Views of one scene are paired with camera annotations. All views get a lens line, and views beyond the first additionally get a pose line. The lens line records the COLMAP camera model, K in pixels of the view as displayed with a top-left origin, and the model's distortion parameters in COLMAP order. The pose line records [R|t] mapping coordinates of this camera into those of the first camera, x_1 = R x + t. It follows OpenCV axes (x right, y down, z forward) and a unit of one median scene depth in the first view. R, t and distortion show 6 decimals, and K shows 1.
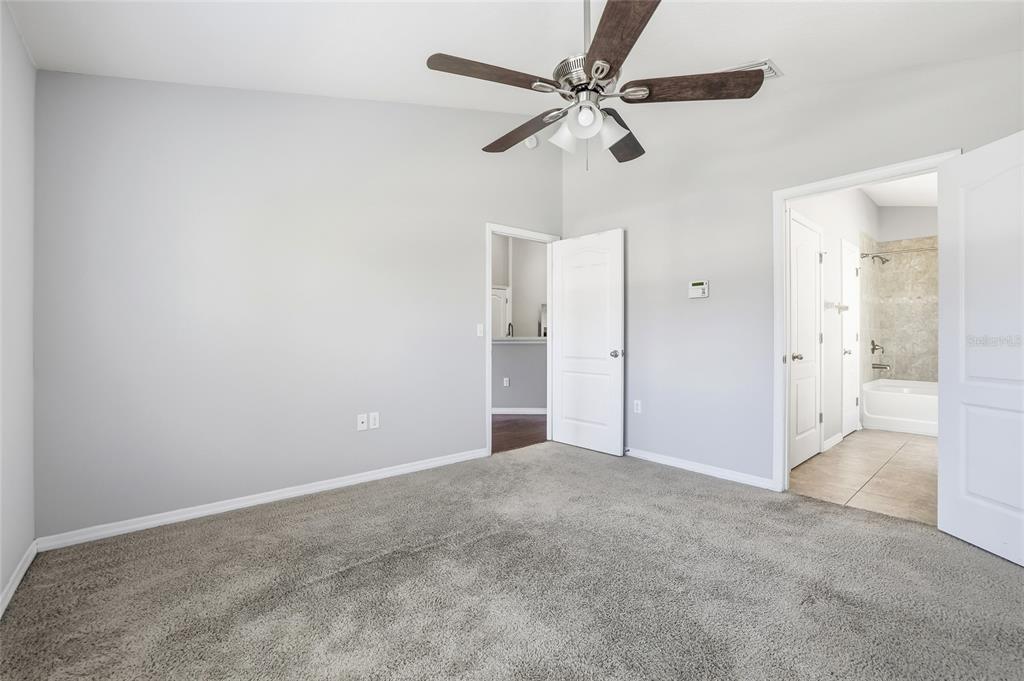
lens RADIAL K [[442.8, 0, 505.5], [0, 442.8, 339.3], [0, 0, 1]] dist [-0.034249, 0.008101]
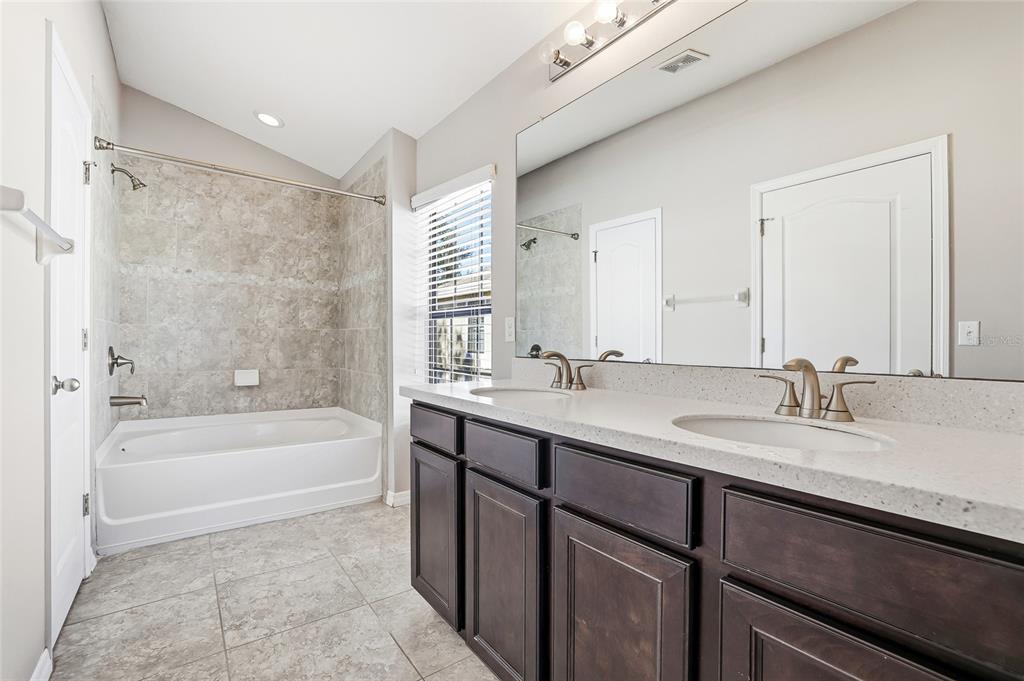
lens RADIAL K [[442.8, 0, 504.7], [0, 442.8, 341.0], [0, 0, 1]] dist [-0.034249, 0.008101]
pose [[0.059539, 0.002550, 0.998223, 0.403513], [-0.000732, 0.999997, -0.002511, -0.002829], [-0.998226, -0.000581, 0.059540, 0.544341]]
